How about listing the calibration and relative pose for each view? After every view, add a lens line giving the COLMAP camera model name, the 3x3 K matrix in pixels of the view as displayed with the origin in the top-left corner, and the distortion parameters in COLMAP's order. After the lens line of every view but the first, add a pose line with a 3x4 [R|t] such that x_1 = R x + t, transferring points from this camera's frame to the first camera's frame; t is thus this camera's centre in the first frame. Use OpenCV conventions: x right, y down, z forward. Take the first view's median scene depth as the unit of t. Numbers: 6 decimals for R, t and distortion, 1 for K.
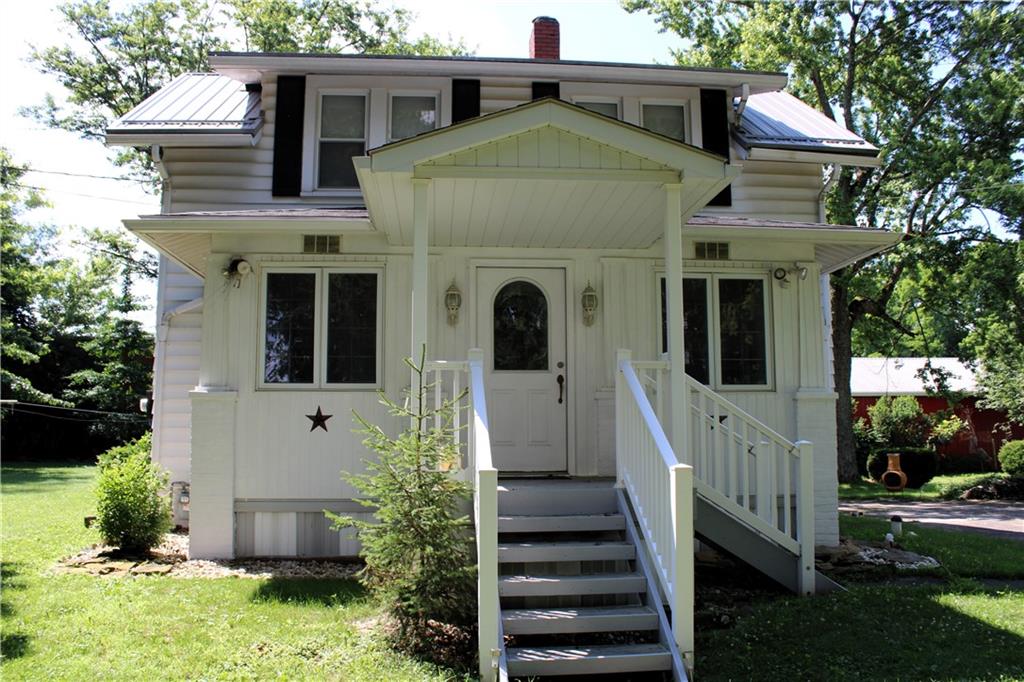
lens RADIAL K [[852.2, 0, 511.5], [0, 852.2, 374.7], [0, 0, 1]] dist [-0.001967, -0.352596]
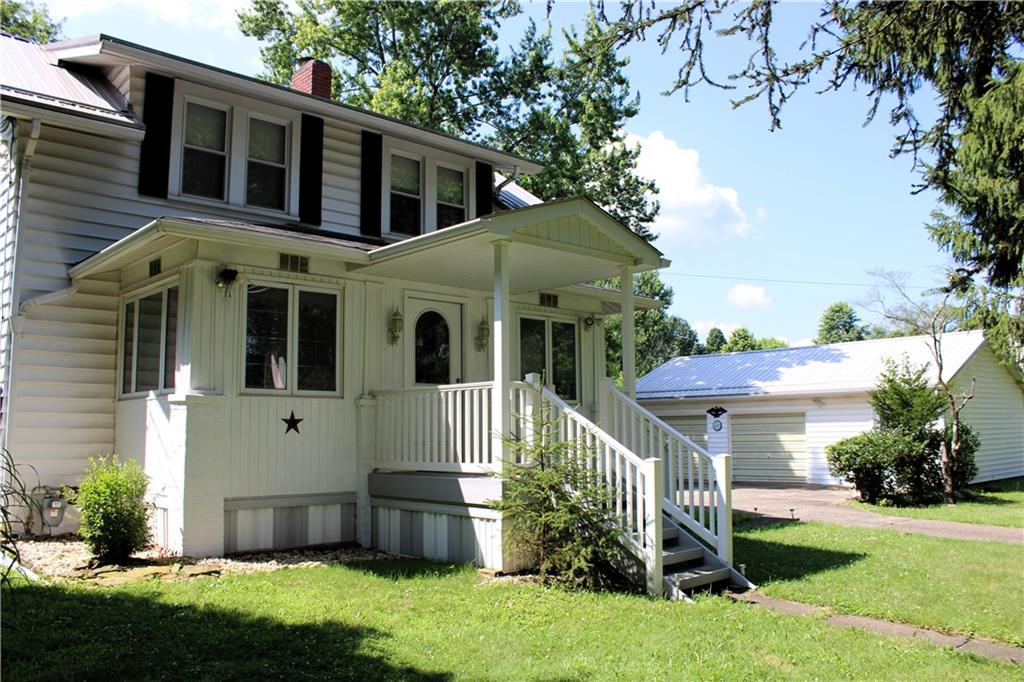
lens RADIAL K [[874.7, 0, 512.0], [0, 874.7, 341.0], [0, 0, 1]] dist [-0.170814, 0.198079]
pose [[0.786257, 0.063721, 0.614605, -0.677554], [-0.038289, 0.997781, -0.054466, -0.002809], [-0.616712, 0.019292, 0.786952, -0.054989]]
